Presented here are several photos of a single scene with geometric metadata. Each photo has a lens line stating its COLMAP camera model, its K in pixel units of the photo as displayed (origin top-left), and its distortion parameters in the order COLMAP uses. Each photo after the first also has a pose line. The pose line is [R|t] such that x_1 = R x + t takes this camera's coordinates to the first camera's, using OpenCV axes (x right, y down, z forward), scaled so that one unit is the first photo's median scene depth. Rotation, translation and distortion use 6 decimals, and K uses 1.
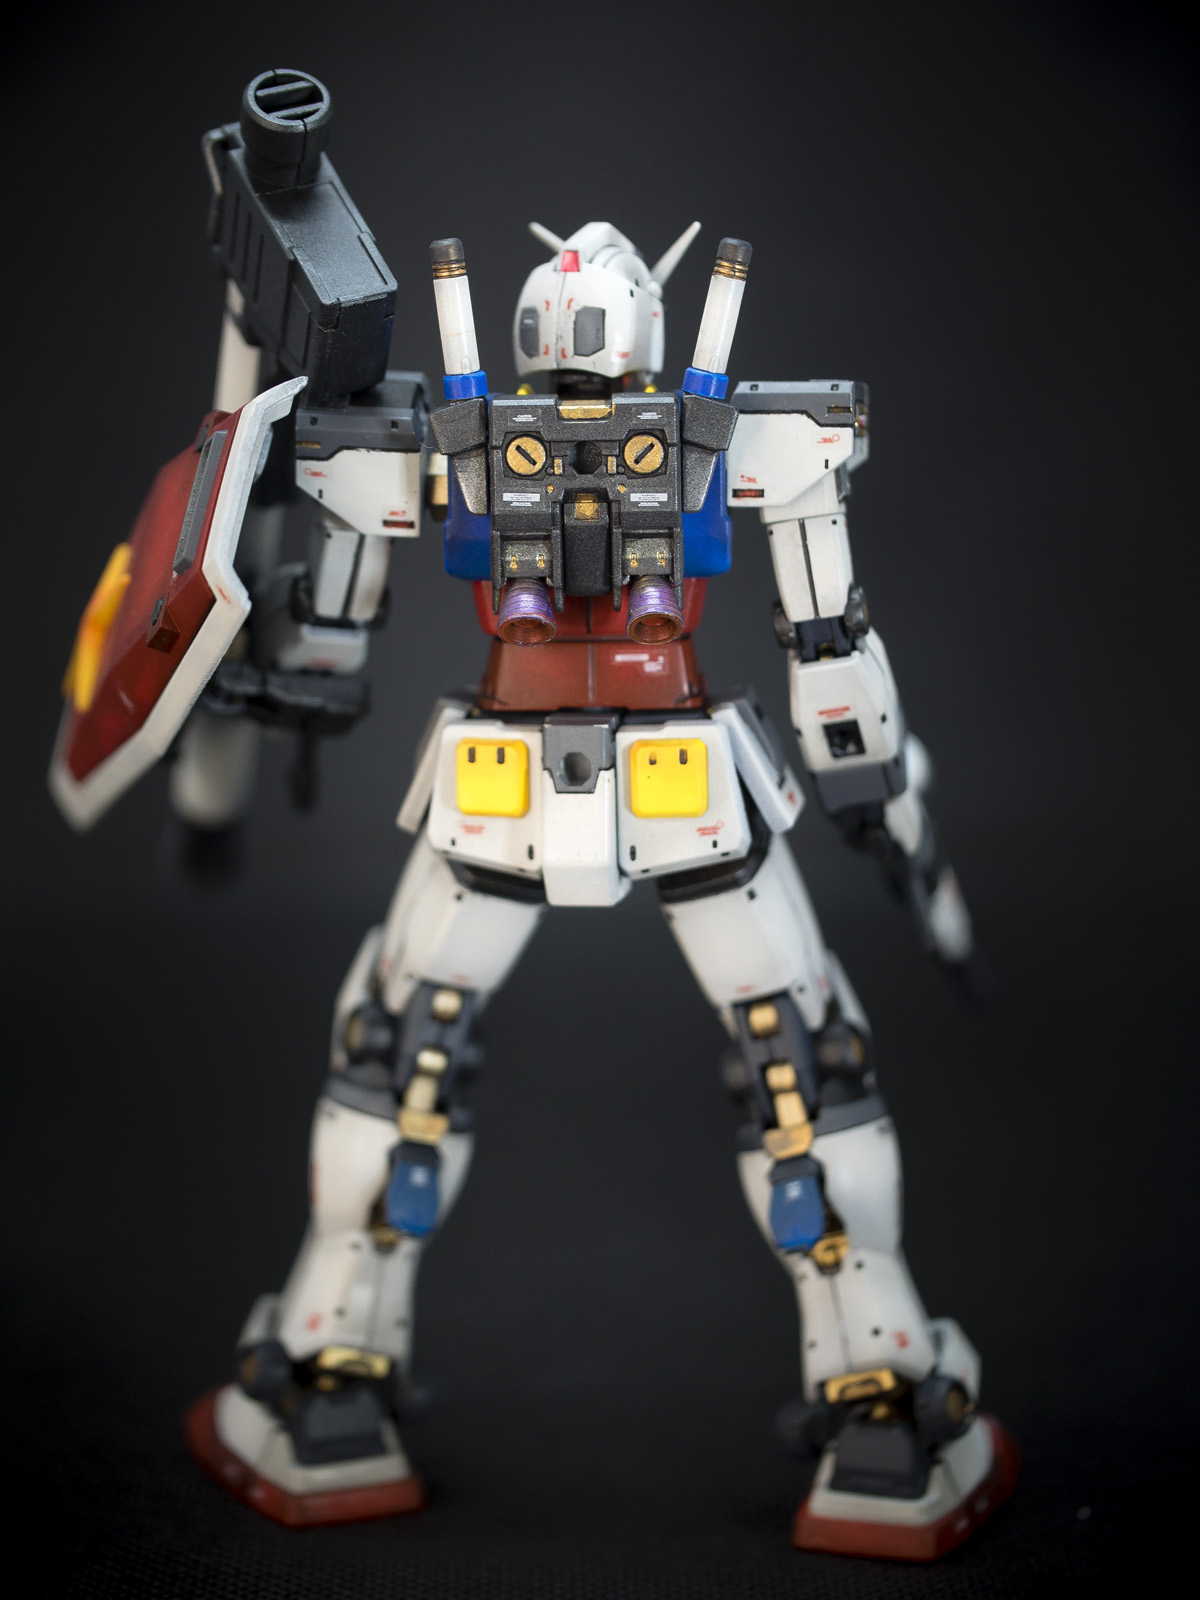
lens RADIAL K [[4605.9, 0, 600.0], [0, 4605.9, 800.0], [0, 0, 1]] dist [-0.025720, -0.404694]
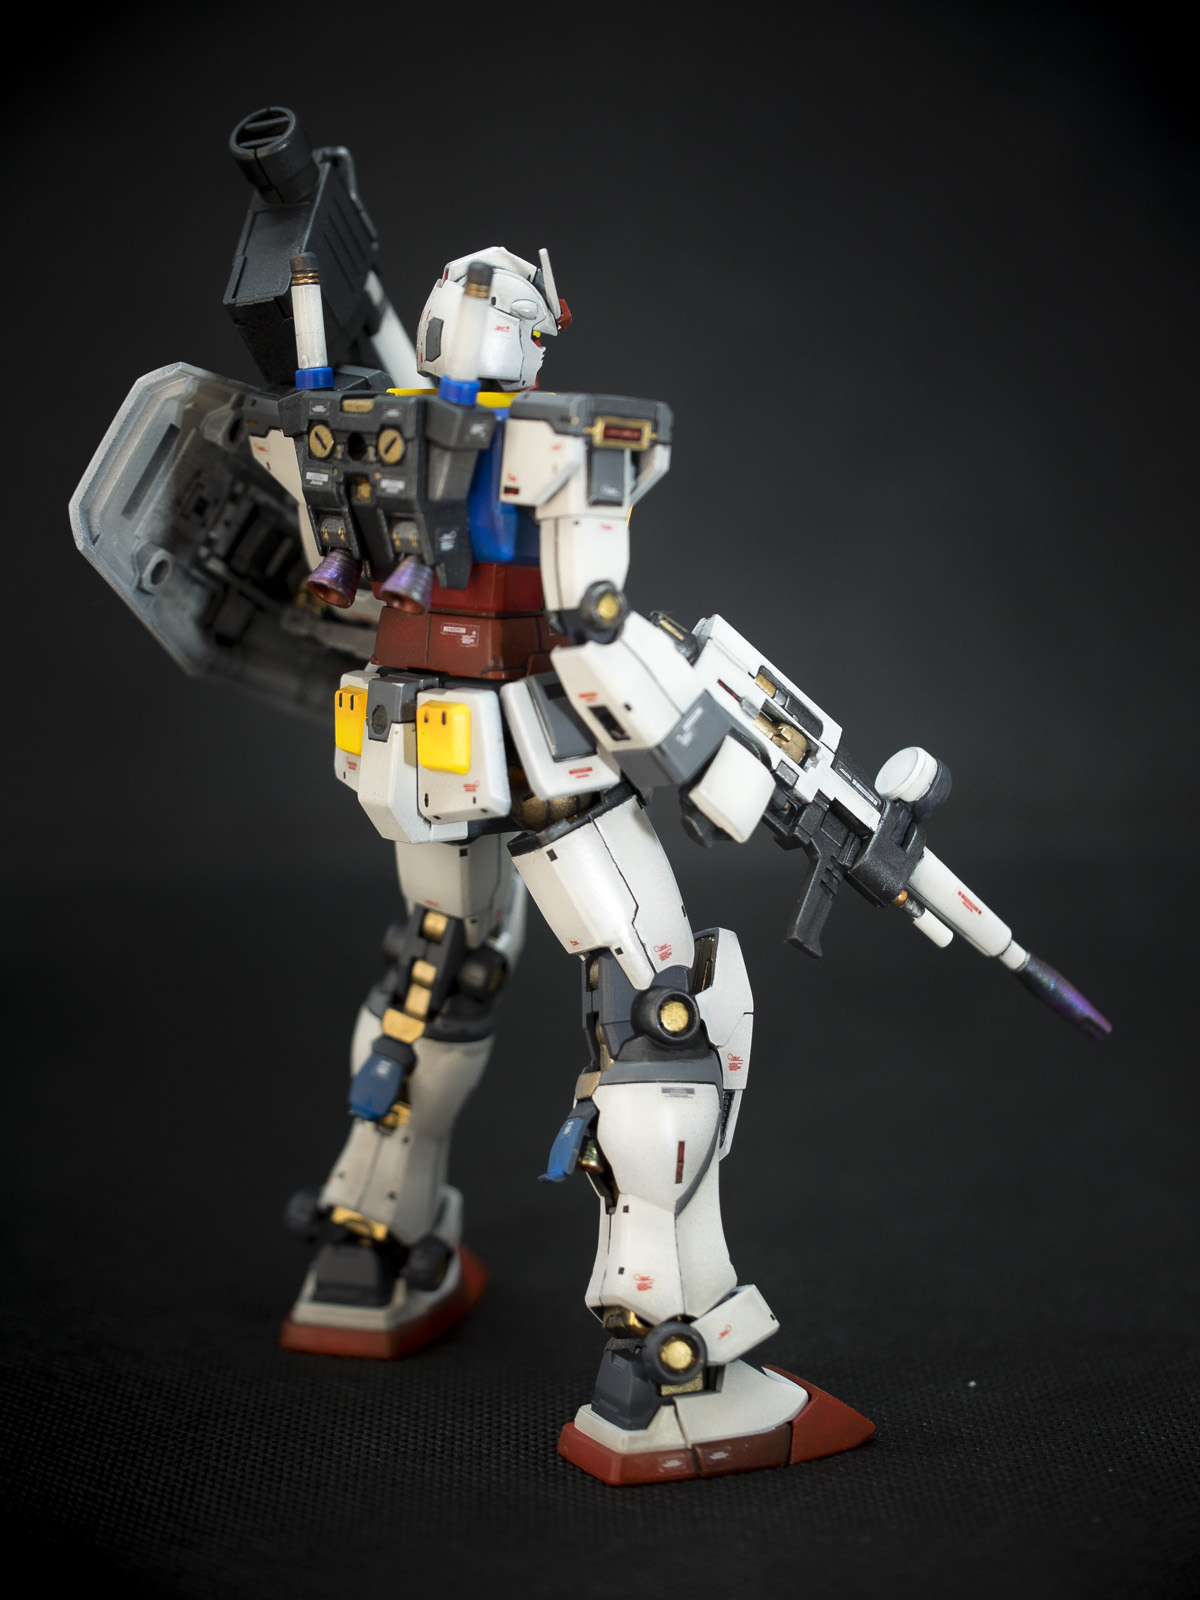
lens RADIAL K [[4605.9, 0, 600.0], [0, 4605.9, 800.0], [0, 0, 1]] dist [-0.025720, -0.404694]
pose [[0.716541, 0.117293, -0.687613, 0.825402], [-0.125723, 0.991334, 0.038090, -0.037379], [0.686122, 0.059156, 0.725078, 0.208072]]
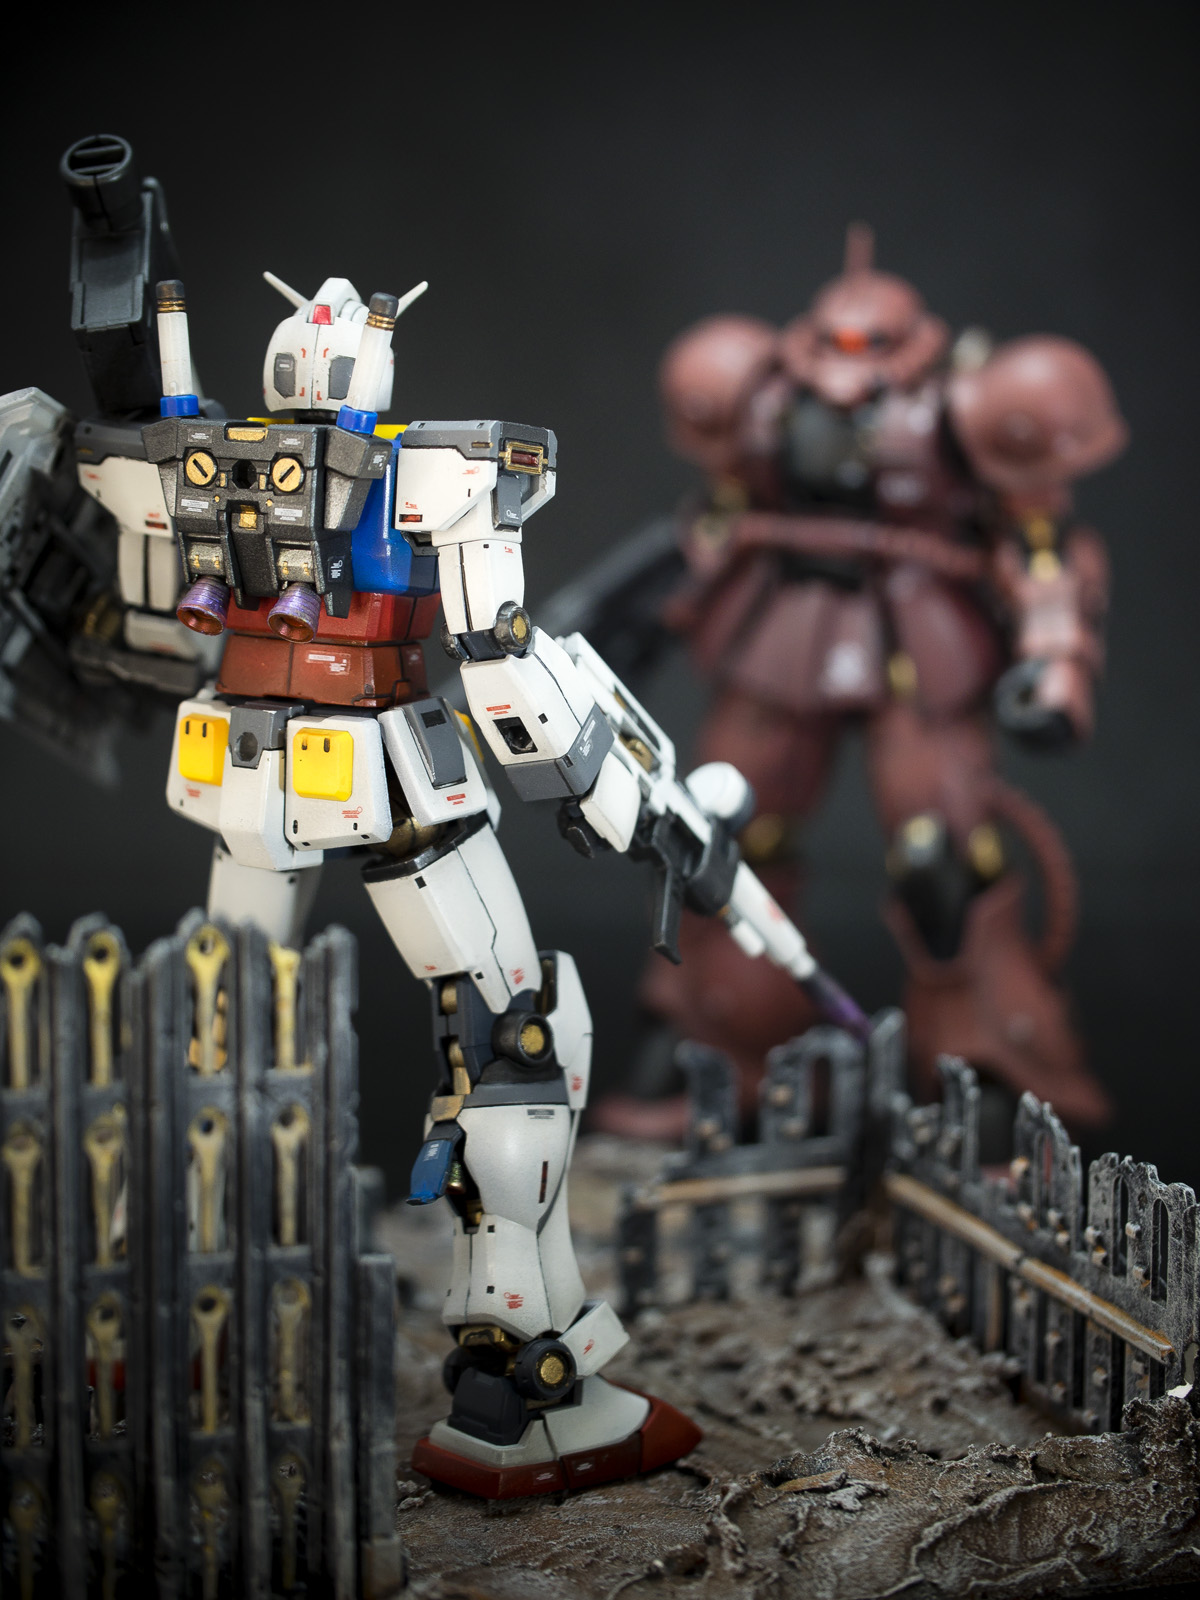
lens RADIAL K [[4605.9, 0, 600.0], [0, 4605.9, 800.0], [0, 0, 1]] dist [-0.025720, -0.404694]
pose [[0.881631, 0.106307, -0.459810, 0.604063], [-0.127803, 0.991674, -0.015776, 0.013446], [0.454304, 0.072674, 0.887877, 0.018775]]
